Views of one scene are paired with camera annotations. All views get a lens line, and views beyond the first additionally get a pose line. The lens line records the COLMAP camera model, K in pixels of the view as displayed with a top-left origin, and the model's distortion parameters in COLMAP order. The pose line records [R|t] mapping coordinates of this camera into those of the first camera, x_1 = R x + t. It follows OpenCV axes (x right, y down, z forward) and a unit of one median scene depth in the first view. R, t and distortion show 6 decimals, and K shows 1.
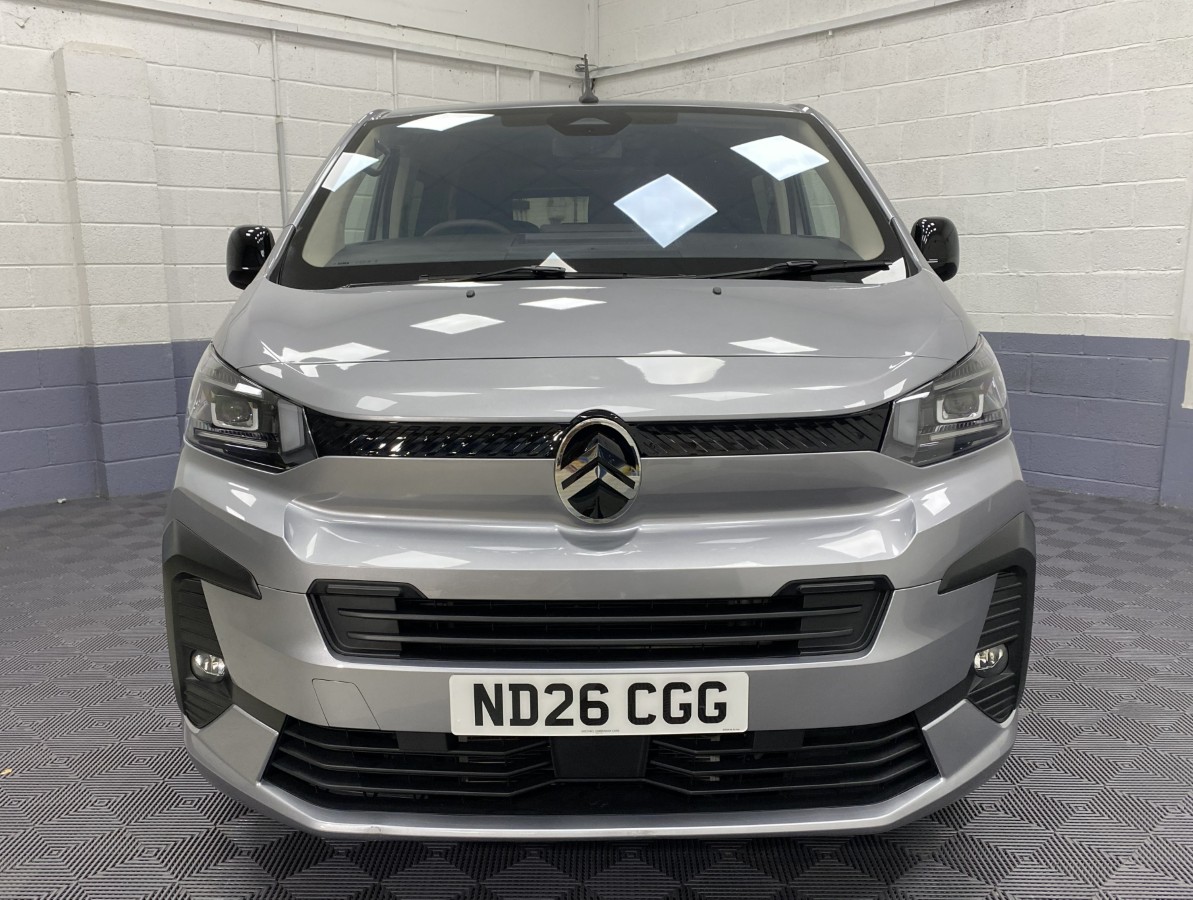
lens RADIAL K [[1022.7, 0, 596.5], [0, 1022.7, 450.0], [0, 0, 1]] dist [0.011931, 0.008155]
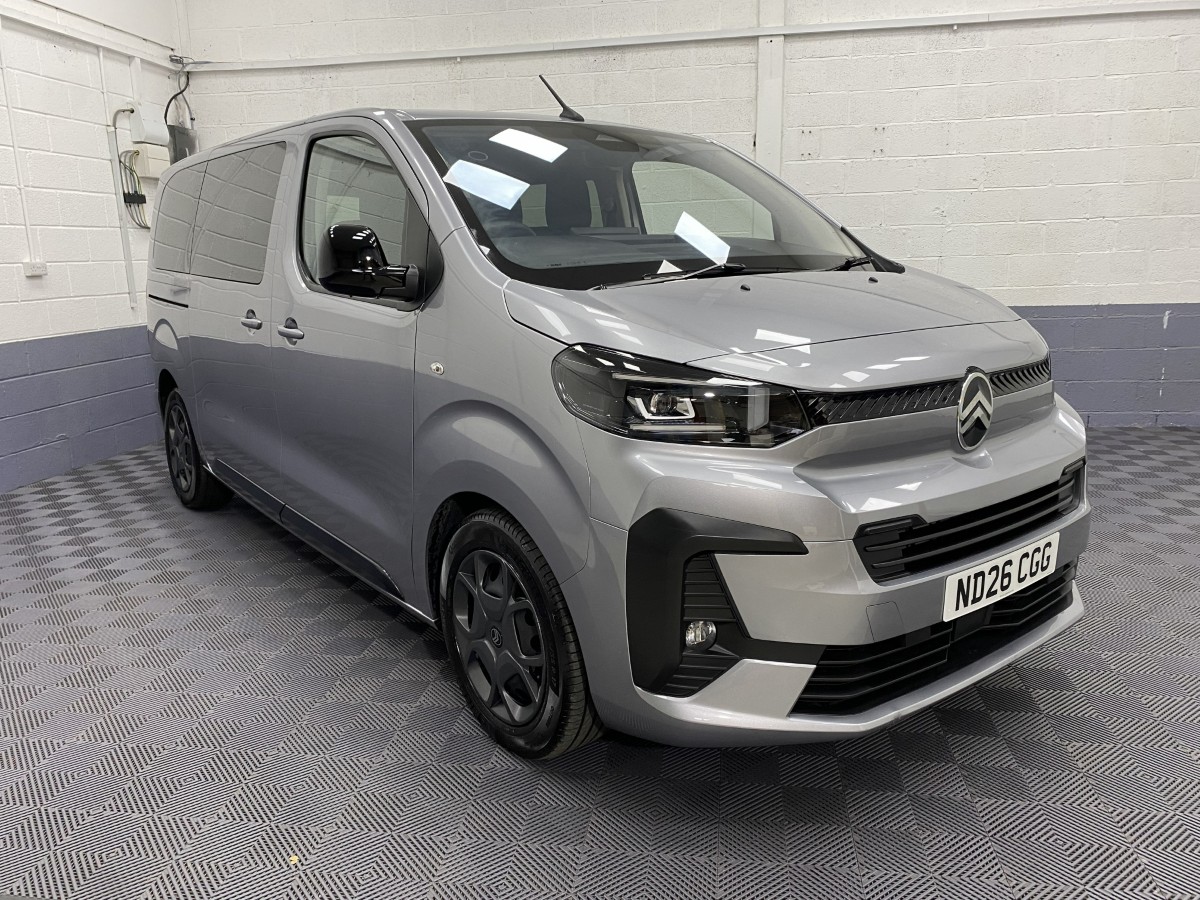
lens RADIAL K [[912.7, 0, 600.0], [0, 912.7, 450.0], [0, 0, 1]] dist [0.009226, 0.006157]
pose [[0.788485, -0.136399, 0.599739, -1.144302], [0.120614, 0.990457, 0.066687, -0.071827], [-0.603112, 0.019755, 0.797412, 0.320719]]
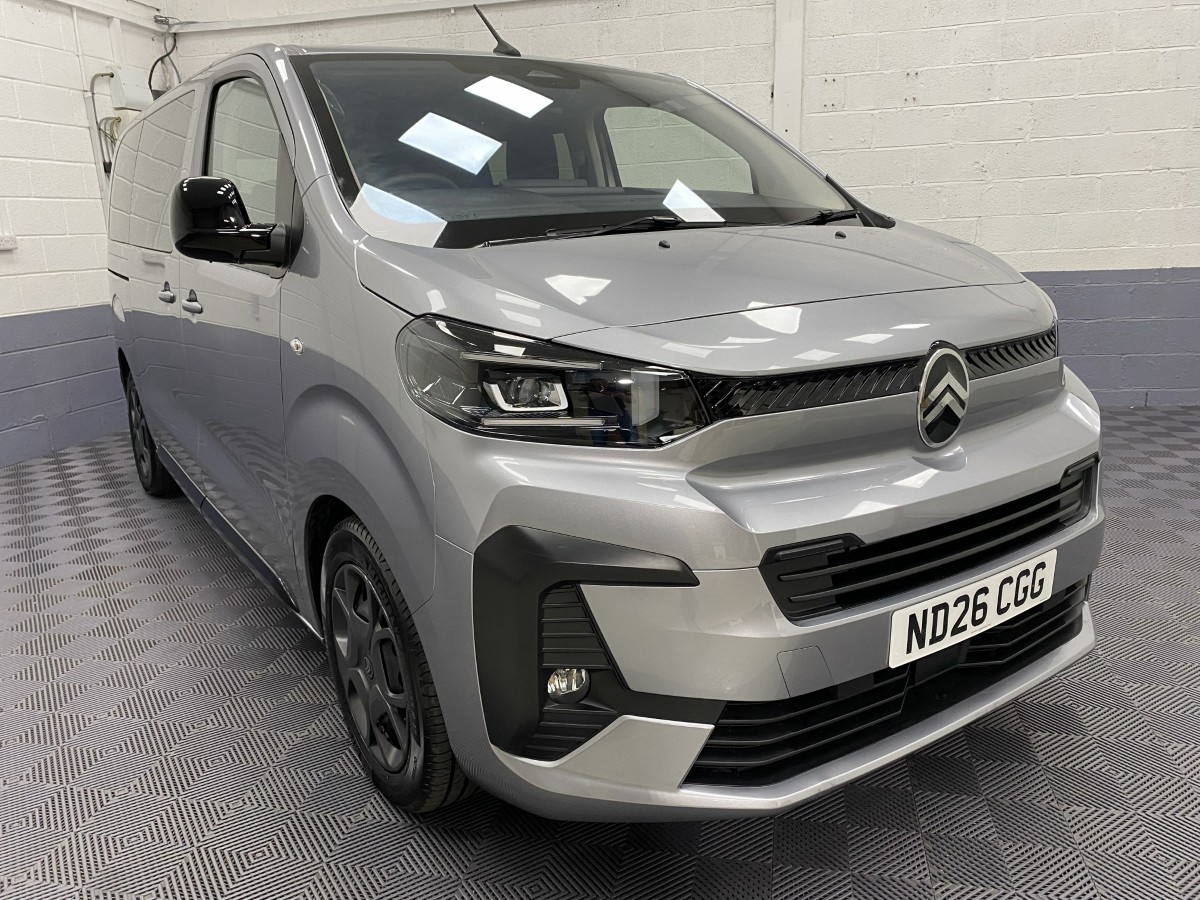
lens RADIAL K [[912.1, 0, 598.9], [0, 912.1, 458.2], [0, 0, 1]] dist [0.006832, 0.005113]
pose [[0.826650, -0.156415, 0.540540, -0.833170], [0.124790, 0.987630, 0.094947, -0.054697], [-0.548705, -0.011033, 0.835943, 0.388591]]
